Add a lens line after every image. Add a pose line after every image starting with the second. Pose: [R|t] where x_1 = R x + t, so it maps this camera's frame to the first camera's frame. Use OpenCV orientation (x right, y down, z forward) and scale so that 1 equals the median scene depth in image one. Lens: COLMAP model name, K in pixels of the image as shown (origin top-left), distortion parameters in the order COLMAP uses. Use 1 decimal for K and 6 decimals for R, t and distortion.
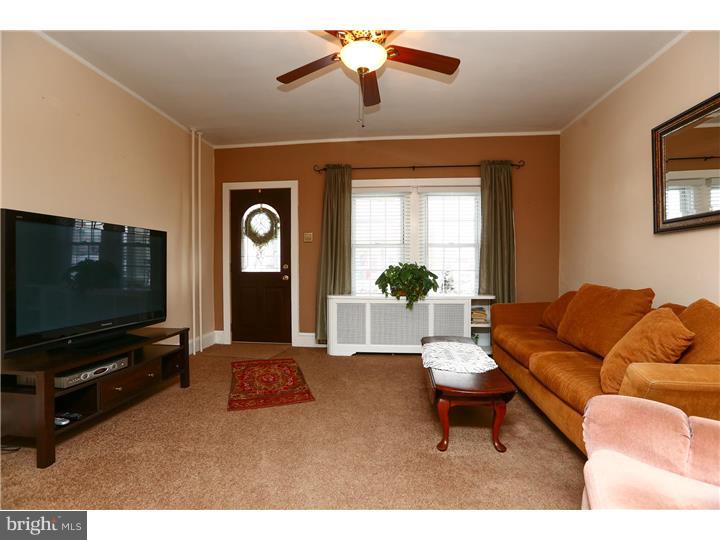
lens RADIAL K [[341.4, 0, 357.3], [0, 341.4, 266.6], [0, 0, 1]] dist [-0.057285, 0.034501]
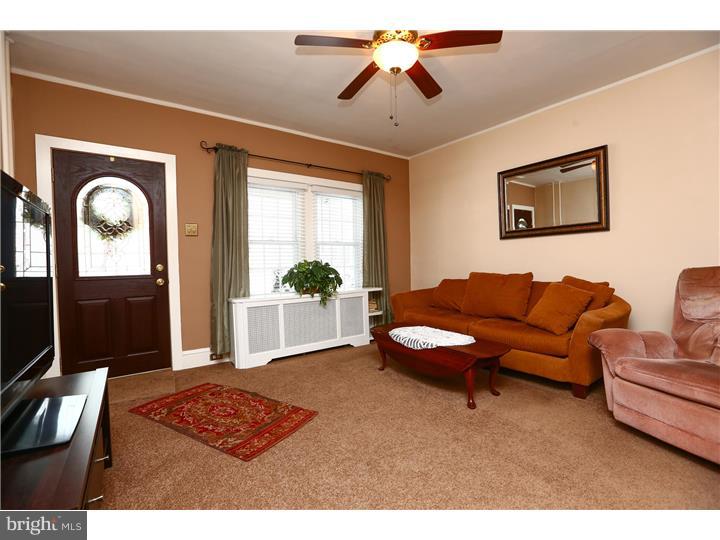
lens RADIAL K [[327.4, 0, 372.0], [0, 327.4, 266.9], [0, 0, 1]] dist [-0.015185, 0.000617]
pose [[0.743775, -0.023206, 0.668027, -0.360102], [0.020865, 0.999716, 0.011496, 0.000954], [-0.668104, 0.005388, 0.744048, 0.160758]]
